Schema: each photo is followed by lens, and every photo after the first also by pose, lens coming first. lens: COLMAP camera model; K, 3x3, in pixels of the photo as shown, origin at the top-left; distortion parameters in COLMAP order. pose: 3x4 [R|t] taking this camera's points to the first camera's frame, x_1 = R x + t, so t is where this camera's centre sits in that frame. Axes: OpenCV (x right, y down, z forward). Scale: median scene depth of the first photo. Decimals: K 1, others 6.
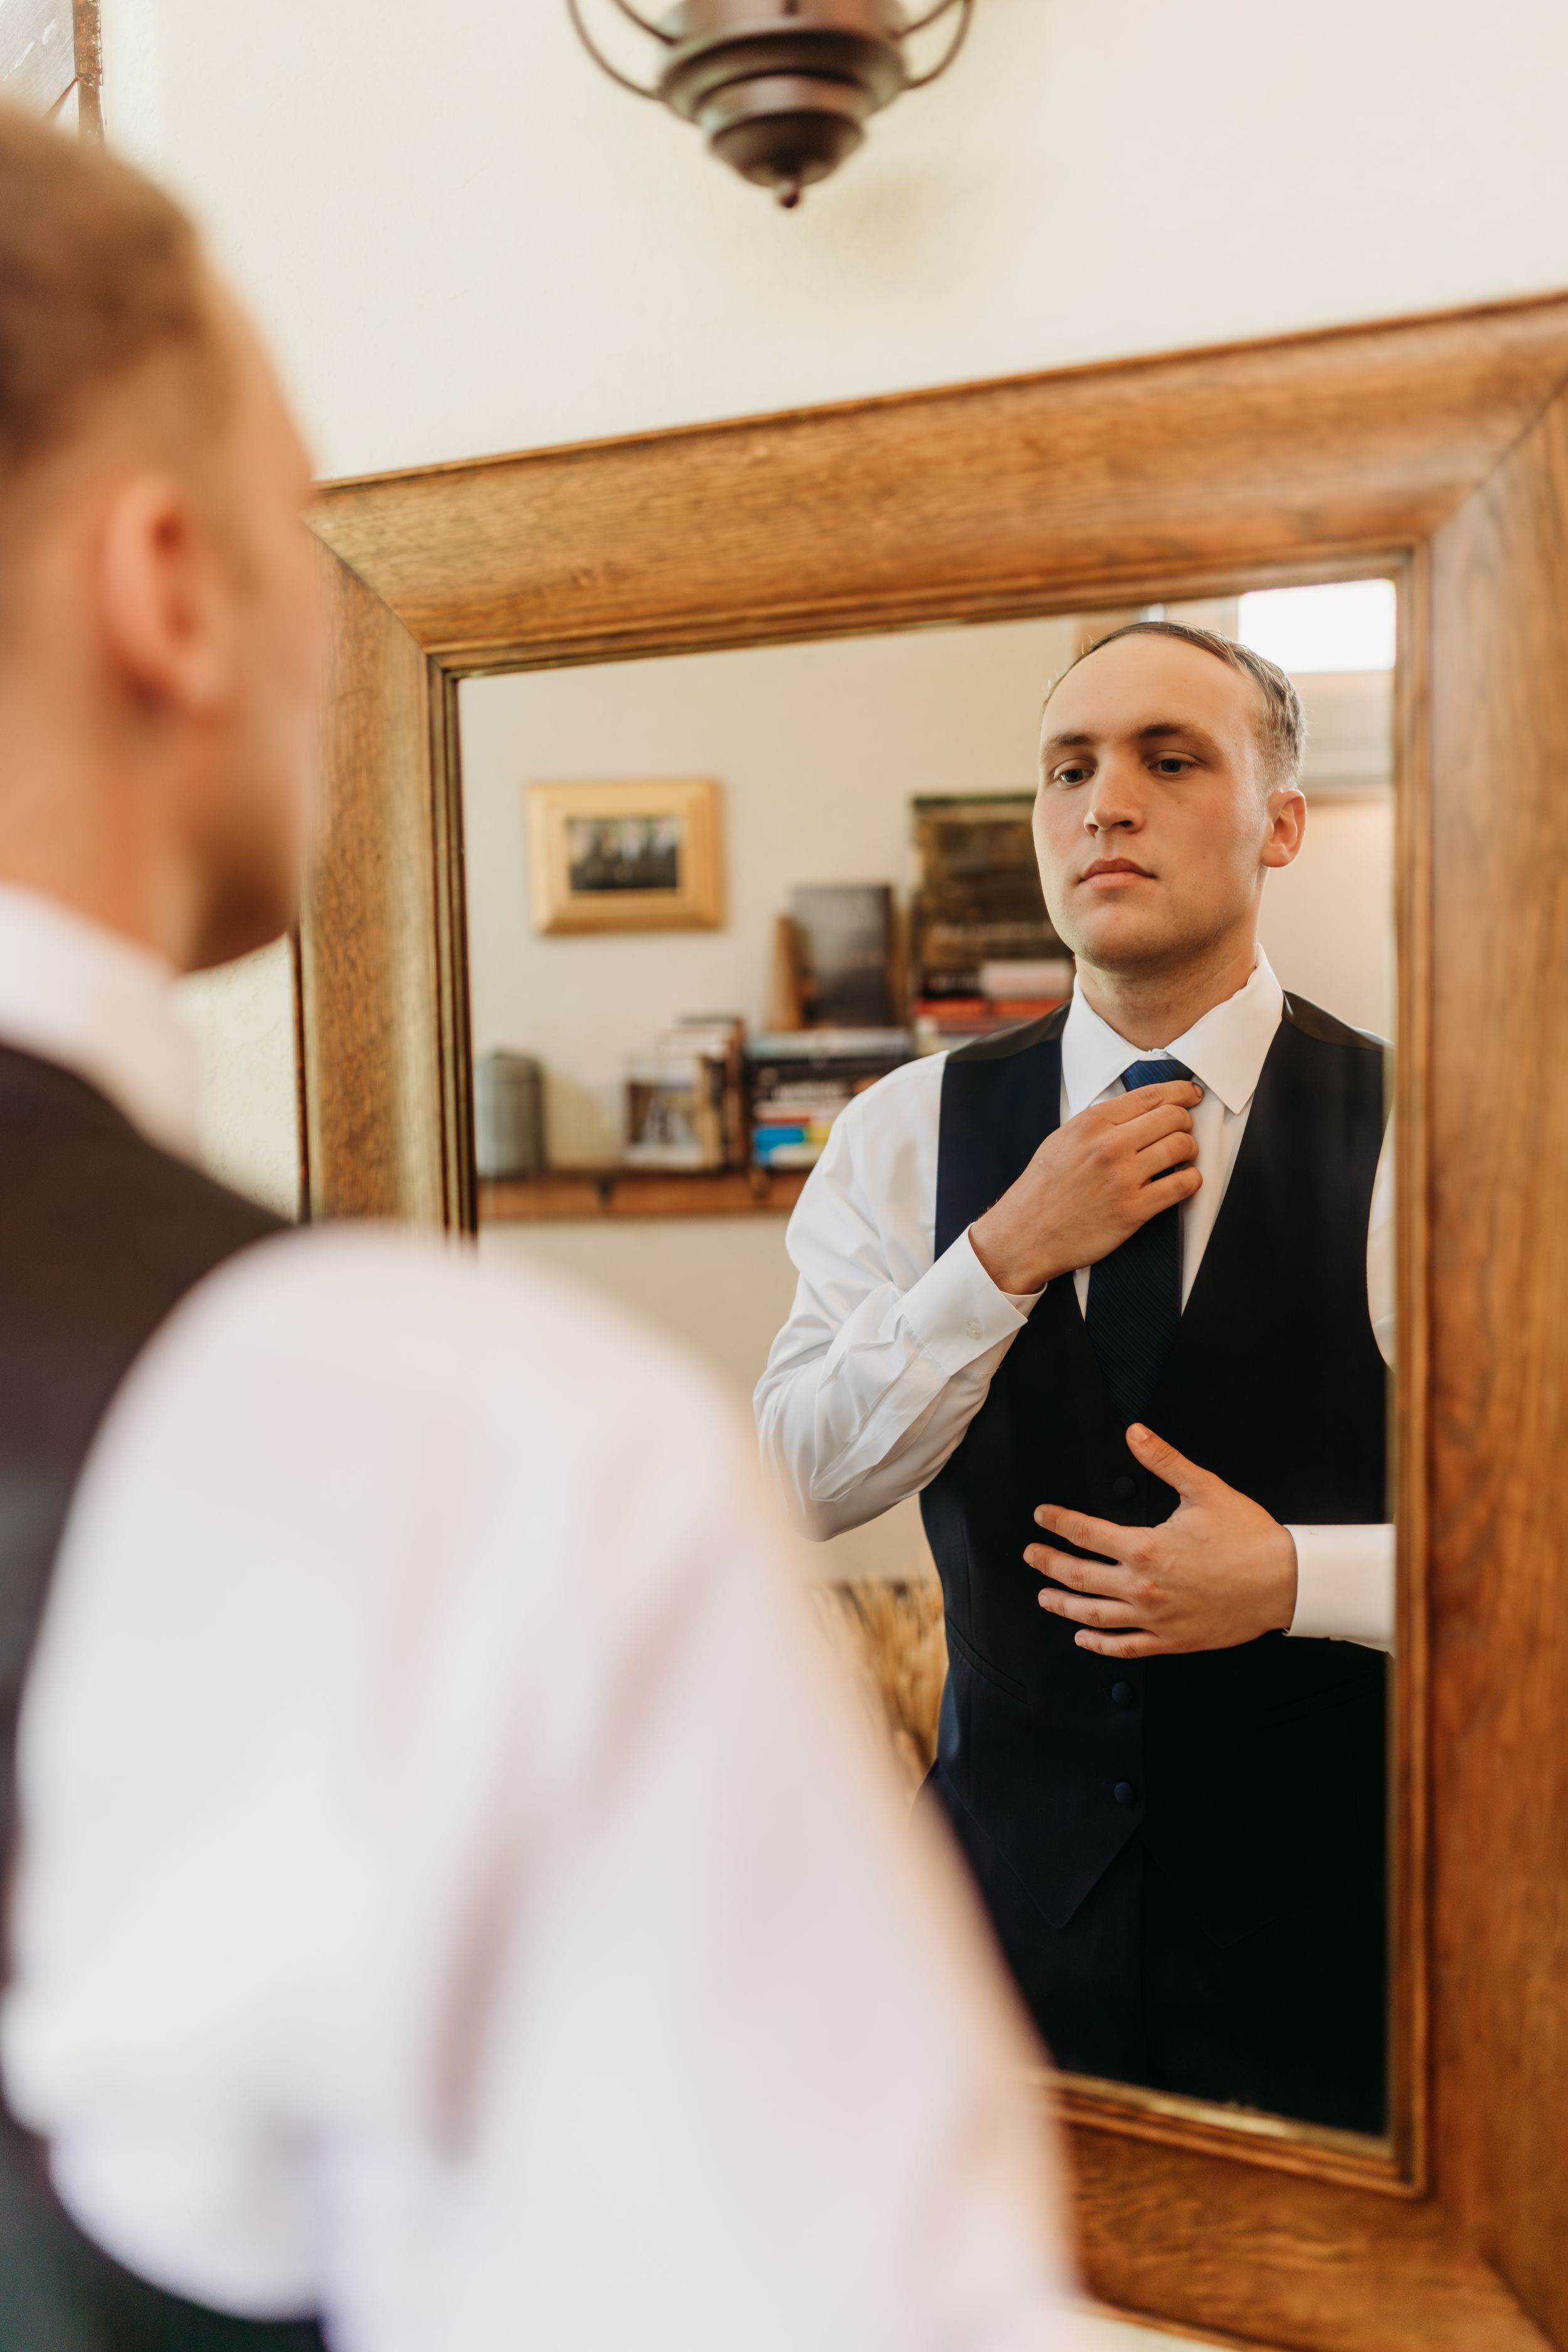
lens RADIAL K [[2282.9, 0, 788.6], [0, 2282.9, 1168.4], [0, 0, 1]] dist [0.016408, 0.000000]
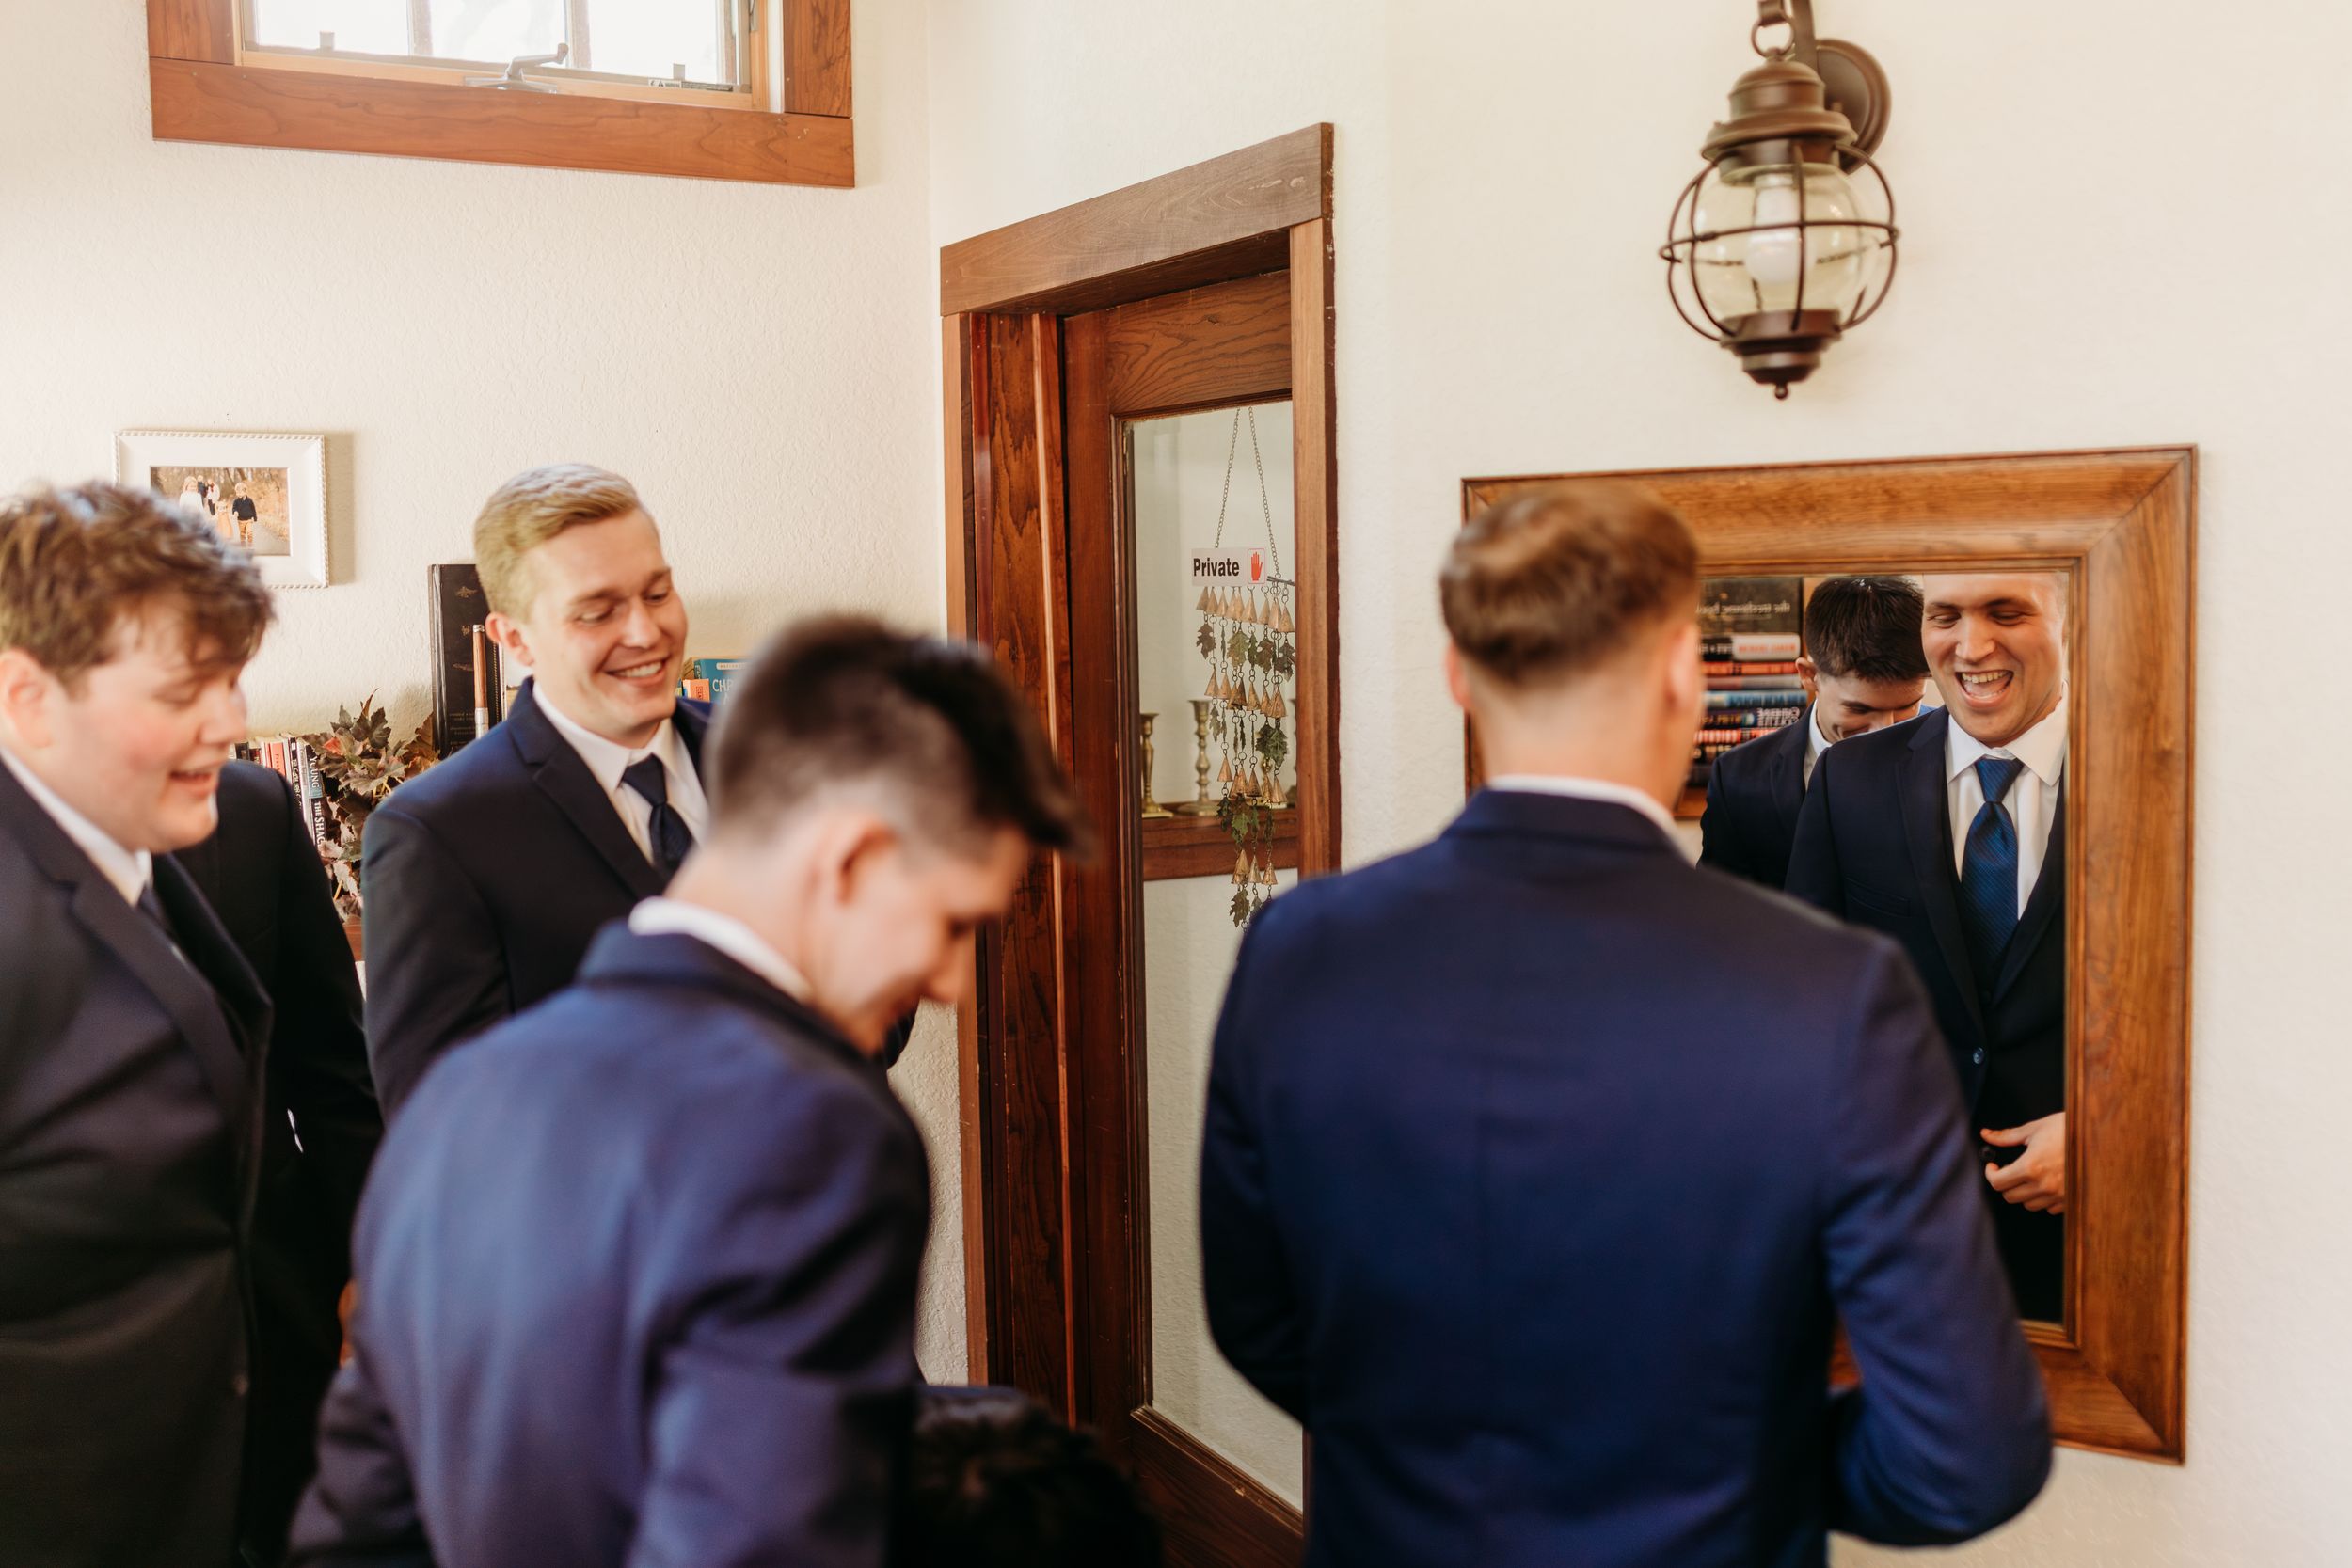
lens RADIAL K [[2398.4, 0, 1227.2], [0, 2398.4, 732.8], [0, 0, 1]] dist [0.057265, 0.000000]
pose [[0.998526, 0.003883, -0.054133, -0.355660], [-0.003296, 0.999935, 0.010929, -0.118863], [0.054172, -0.010735, 0.998474, -1.155654]]
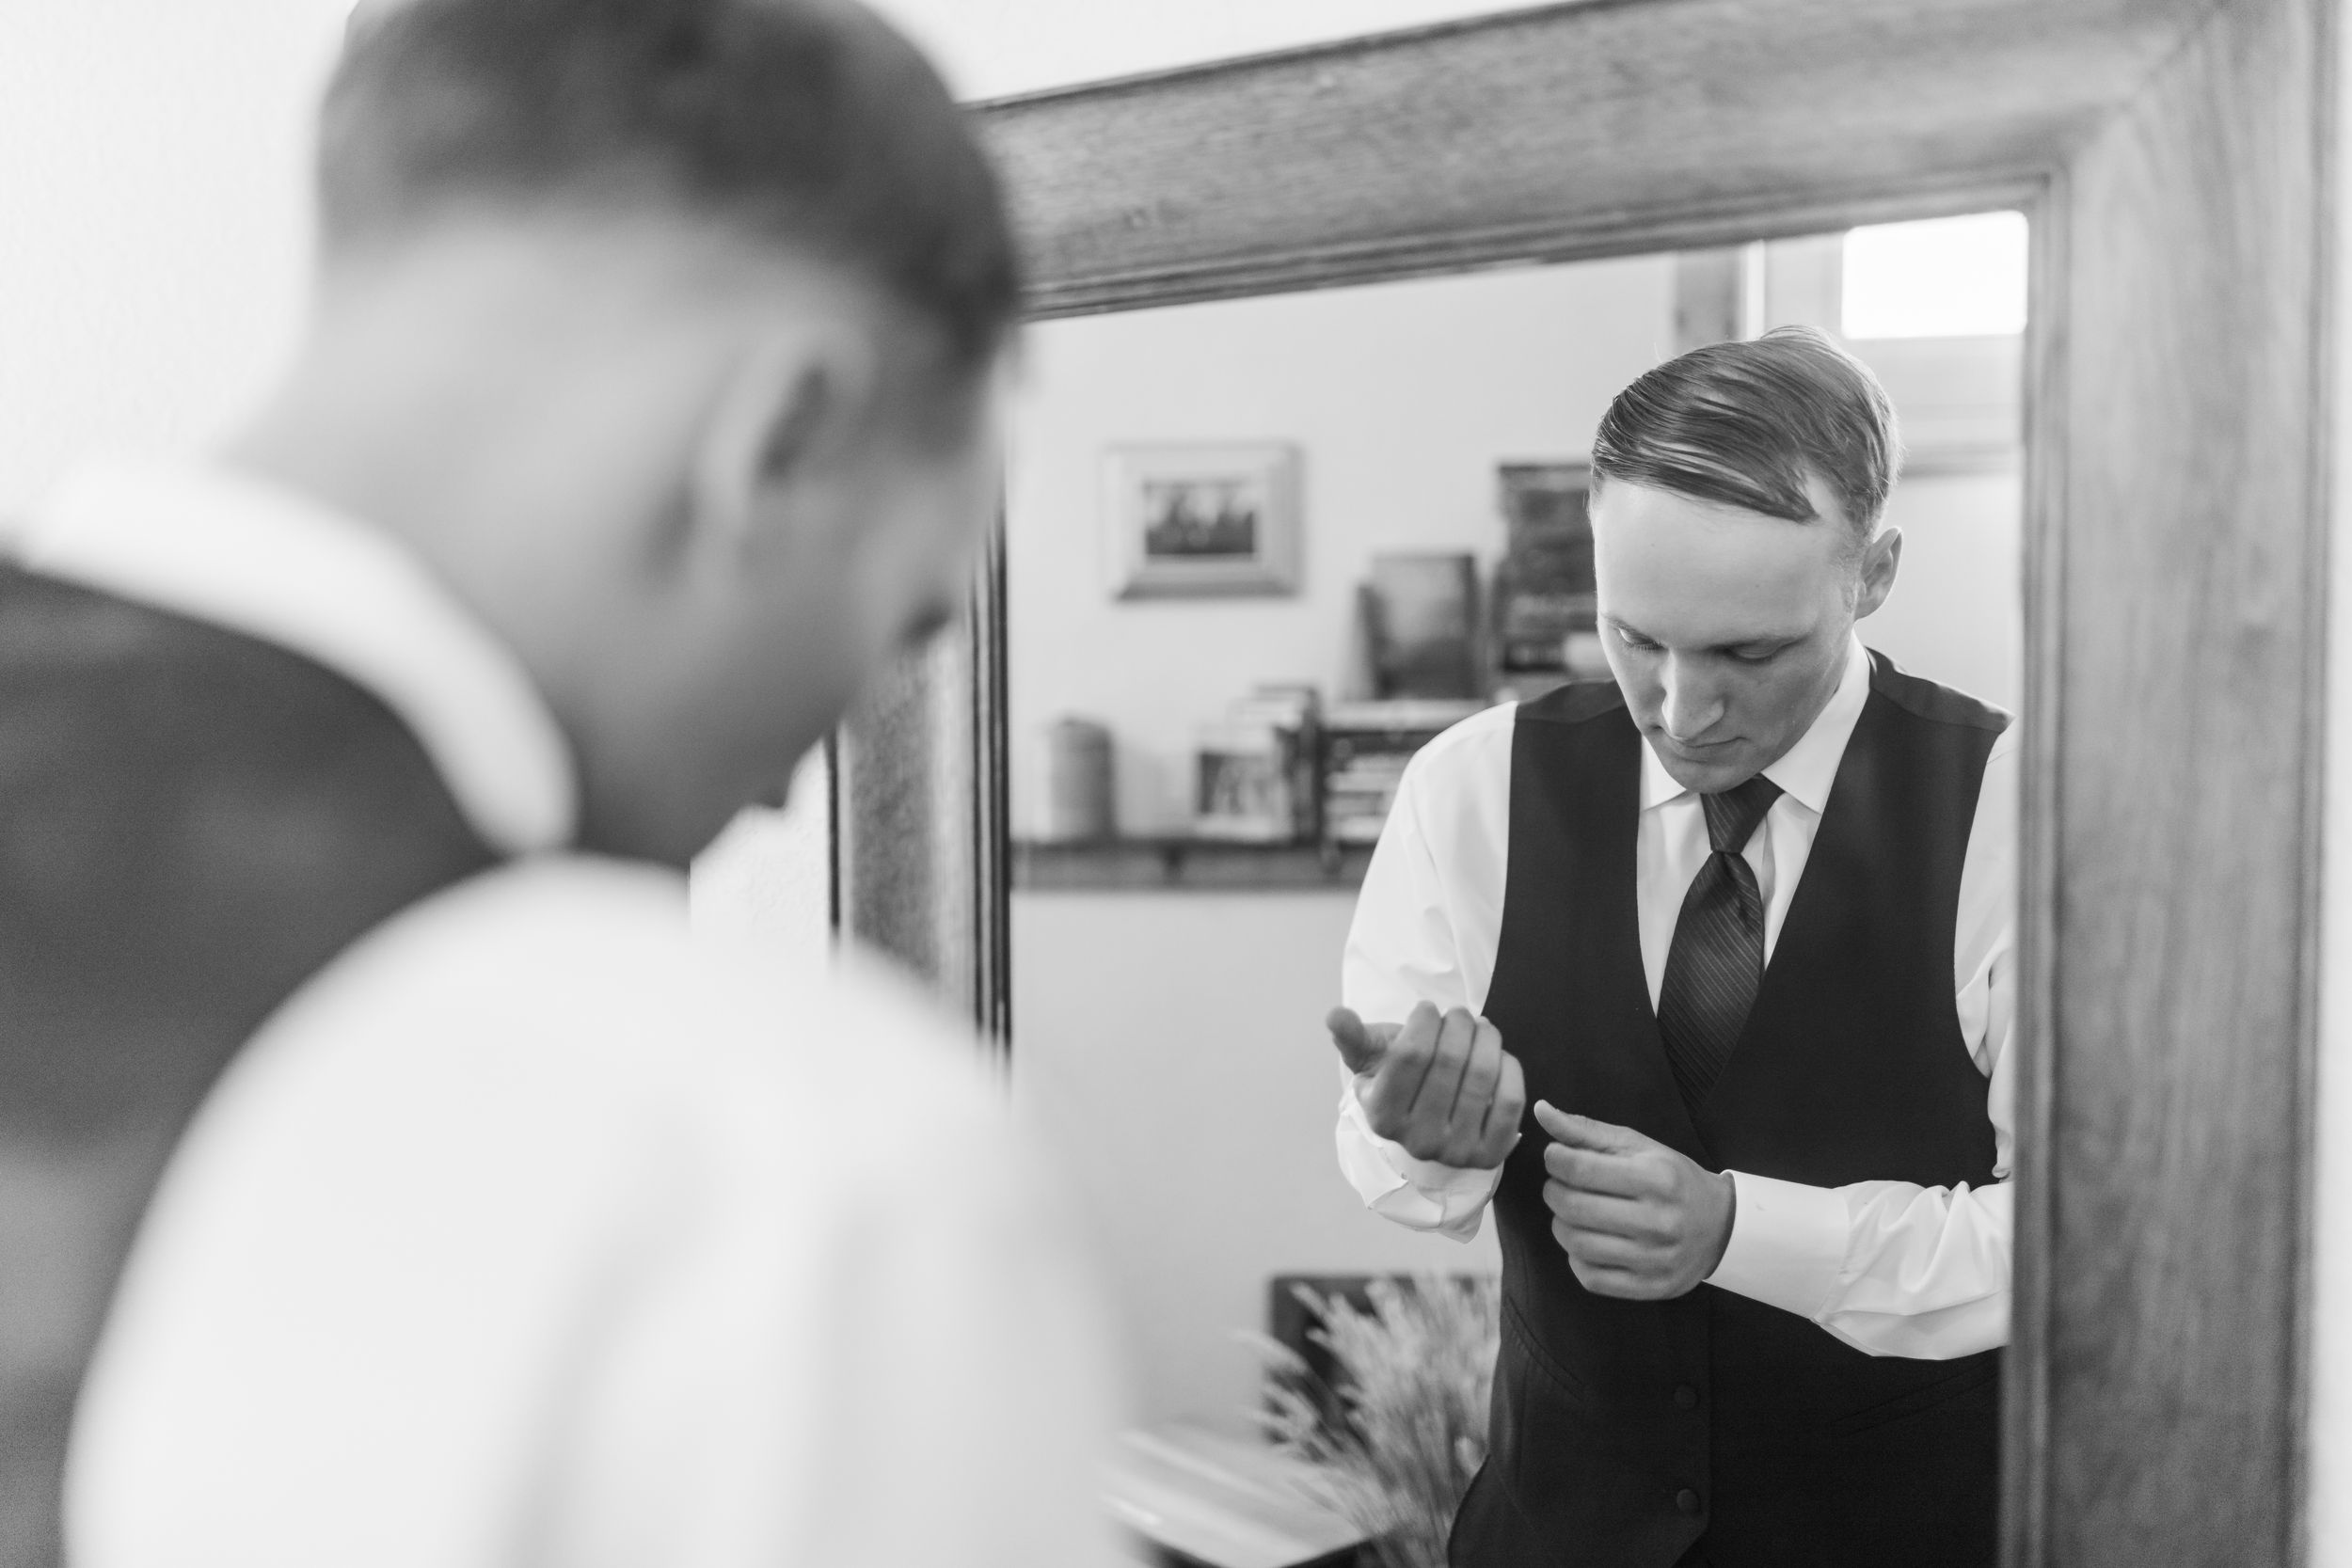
lens RADIAL K [[2282.7, 0, 1168.5], [0, 2282.7, 775.0], [0, 0, 1]] dist [0.016408, 0.000000]
pose [[0.995838, 0.021031, -0.088677, 0.012745], [-0.023411, 0.999391, -0.025885, -0.005183], [0.088079, 0.027854, 0.995724, 0.075583]]
